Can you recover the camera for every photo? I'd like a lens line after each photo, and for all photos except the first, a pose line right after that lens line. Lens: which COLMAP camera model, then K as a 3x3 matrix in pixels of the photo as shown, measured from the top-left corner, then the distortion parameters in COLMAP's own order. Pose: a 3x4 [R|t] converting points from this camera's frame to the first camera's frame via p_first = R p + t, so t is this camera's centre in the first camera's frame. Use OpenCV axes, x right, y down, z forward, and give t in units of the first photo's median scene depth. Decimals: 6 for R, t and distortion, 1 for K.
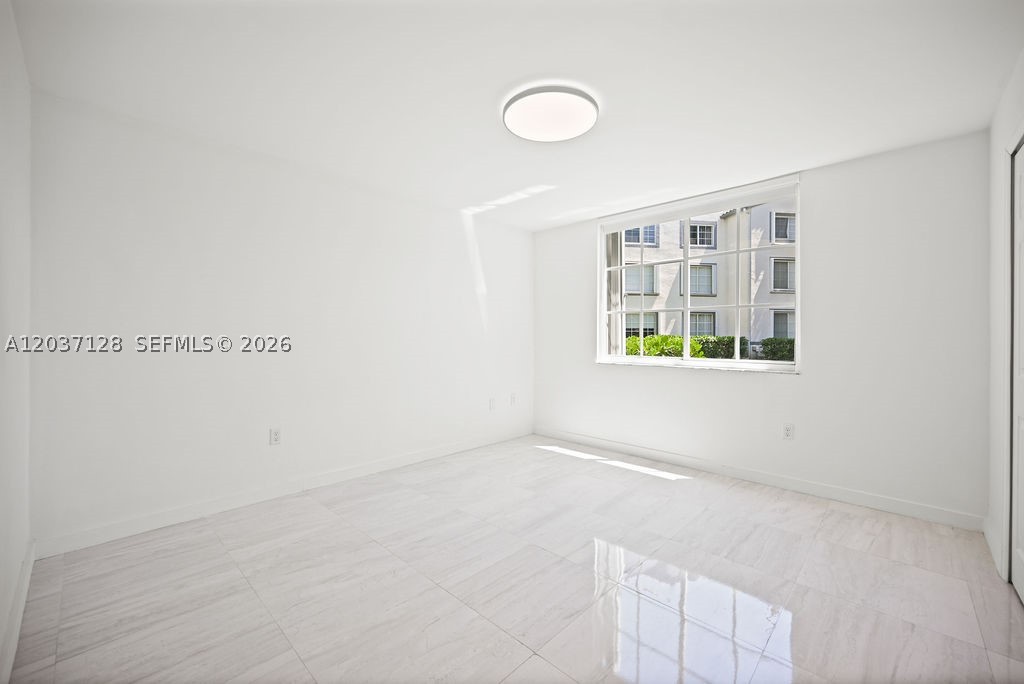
lens RADIAL K [[406.3, 0, 505.8], [0, 406.3, 343.8], [0, 0, 1]] dist [-0.004100, 0.000862]
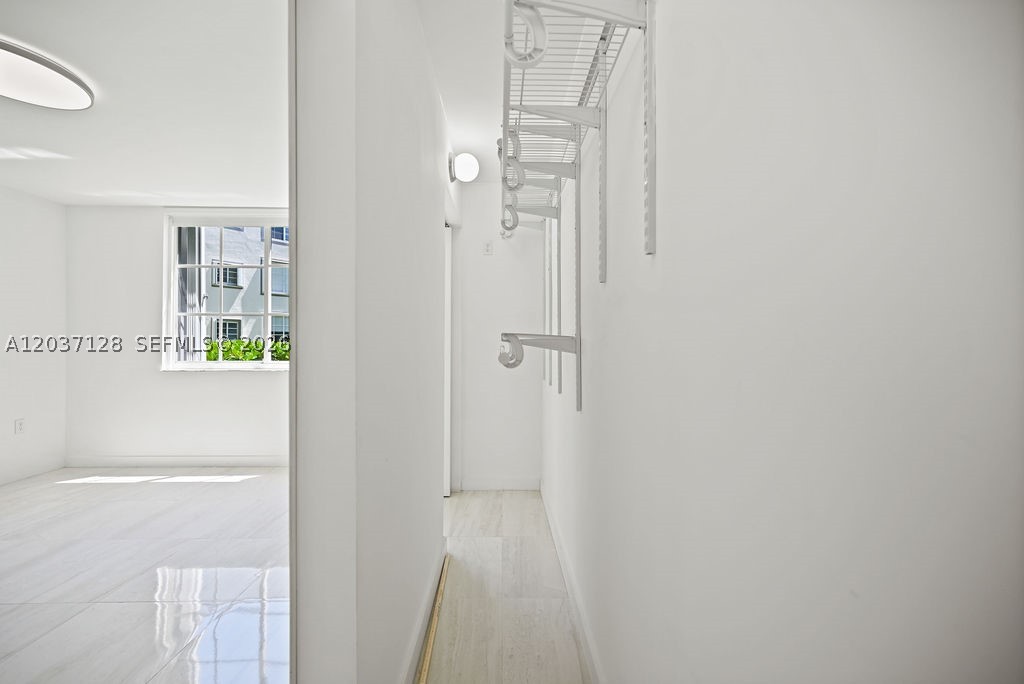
lens RADIAL K [[406.3, 0, 507.9], [0, 406.3, 346.1], [0, 0, 1]] dist [-0.004100, 0.000862]
pose [[0.724875, -0.009533, 0.688814, 0.163094], [0.012390, 0.999923, 0.000800, 0.002539], [-0.688769, 0.007955, 0.724937, -0.157871]]
